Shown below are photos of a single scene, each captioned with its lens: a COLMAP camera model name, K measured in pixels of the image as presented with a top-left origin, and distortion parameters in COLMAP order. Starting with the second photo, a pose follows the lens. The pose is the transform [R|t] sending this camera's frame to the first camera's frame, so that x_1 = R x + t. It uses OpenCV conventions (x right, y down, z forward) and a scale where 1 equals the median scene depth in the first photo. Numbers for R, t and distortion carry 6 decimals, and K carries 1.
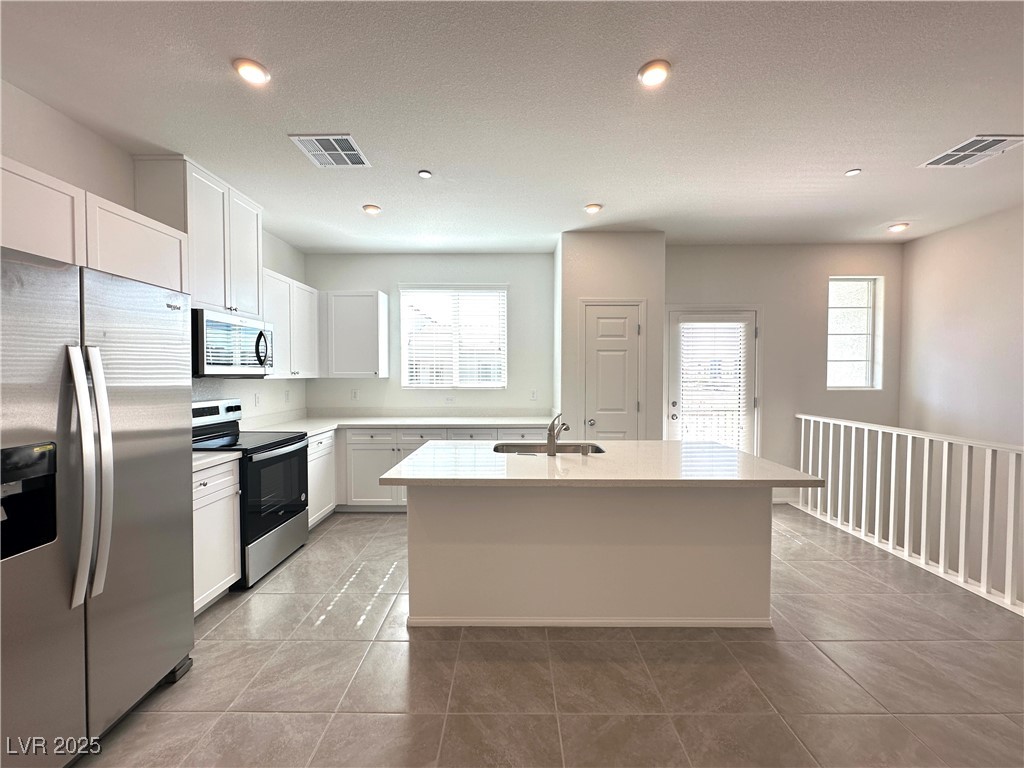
lens RADIAL K [[410.1, 0, 512.0], [0, 410.1, 384.0], [0, 0, 1]] dist [0.001819, 0.000616]
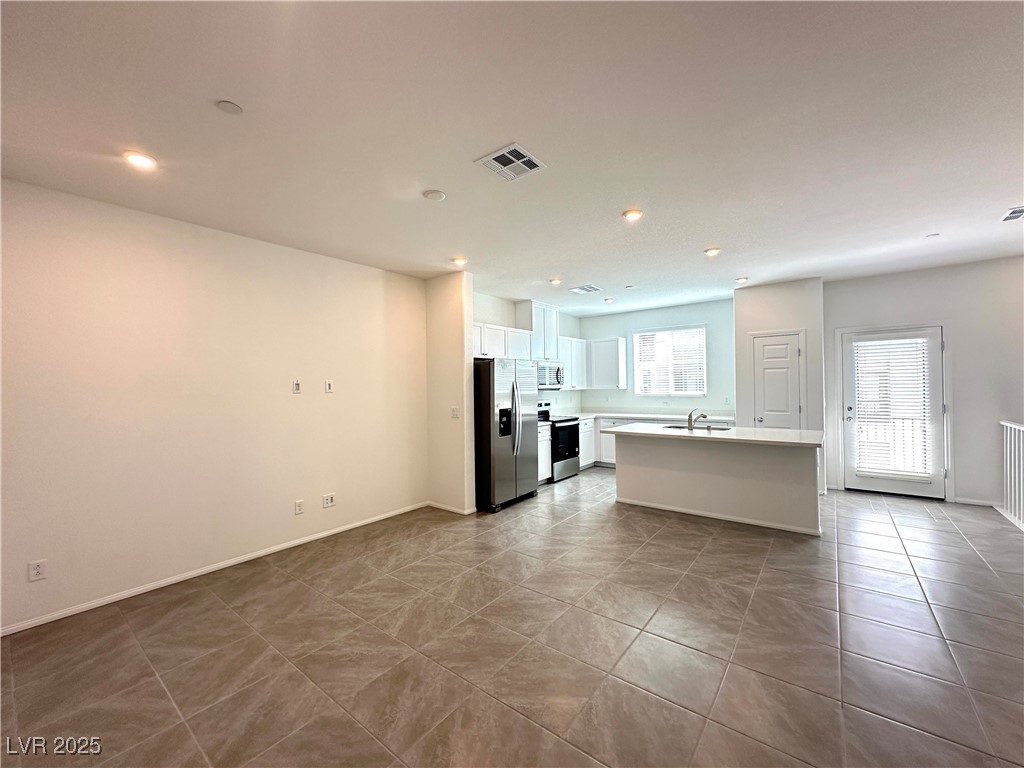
lens RADIAL K [[410.1, 0, 512.0], [0, 410.1, 384.0], [0, 0, 1]] dist [0.001819, 0.000616]
pose [[0.789828, -0.015258, -0.613138, 0.462669], [0.001329, 0.999731, -0.023166, 0.002916], [0.613327, 0.017482, 0.789636, -0.762855]]
